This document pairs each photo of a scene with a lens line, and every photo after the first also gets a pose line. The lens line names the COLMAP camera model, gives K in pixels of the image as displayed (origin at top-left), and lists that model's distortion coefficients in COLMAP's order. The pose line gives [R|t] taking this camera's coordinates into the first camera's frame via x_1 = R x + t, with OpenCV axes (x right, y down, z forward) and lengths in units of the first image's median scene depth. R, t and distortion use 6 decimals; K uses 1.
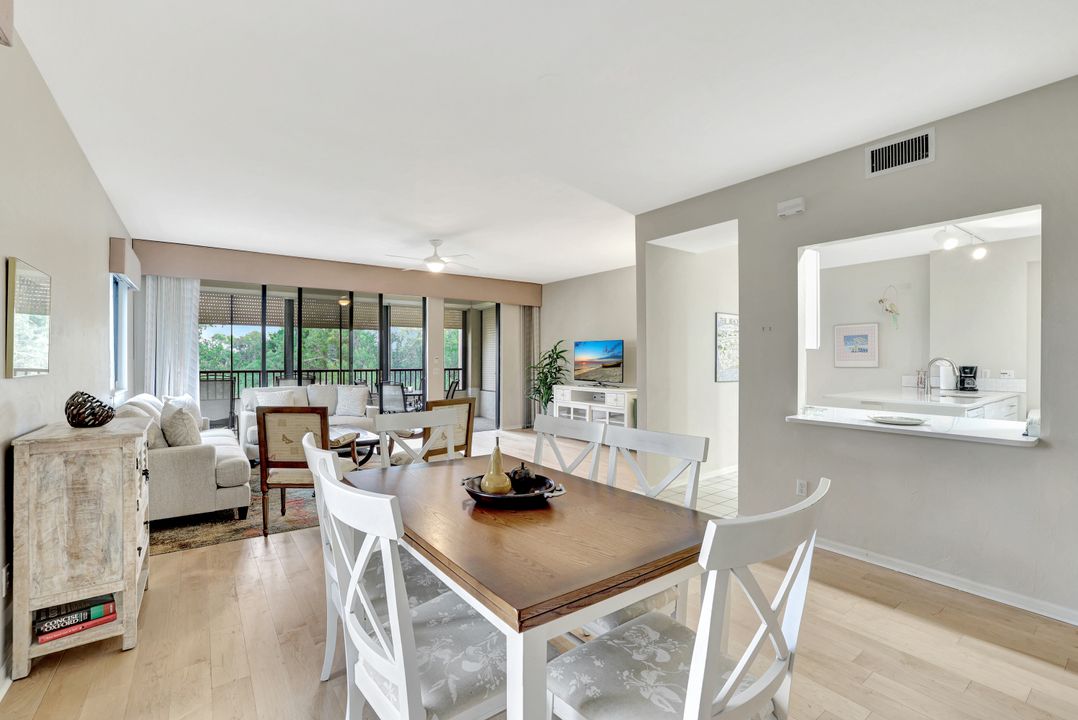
lens RADIAL K [[474.0, 0, 536.4], [0, 474.0, 356.8], [0, 0, 1]] dist [-0.013228, 0.000602]
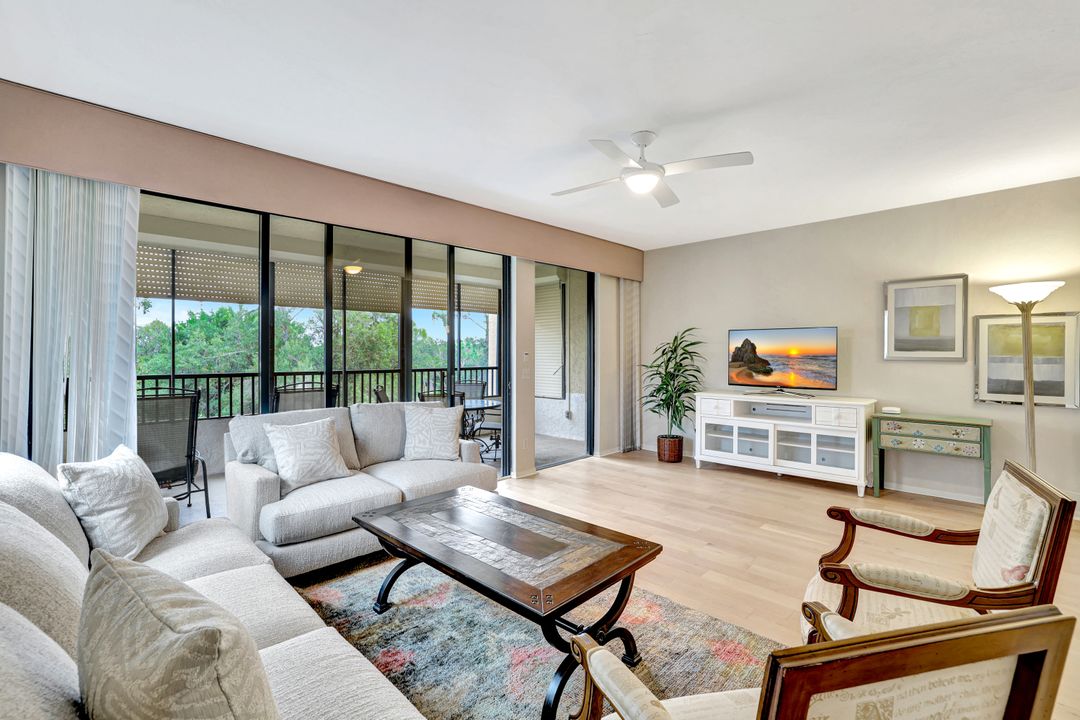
lens RADIAL K [[474.8, 0, 537.5], [0, 474.8, 351.4], [0, 0, 1]] dist [-0.013228, 0.000602]
pose [[0.988769, -0.001681, 0.149441, -0.303916], [0.001170, 0.999993, 0.003507, -0.002677], [-0.149446, -0.003293, 0.988764, 0.369268]]
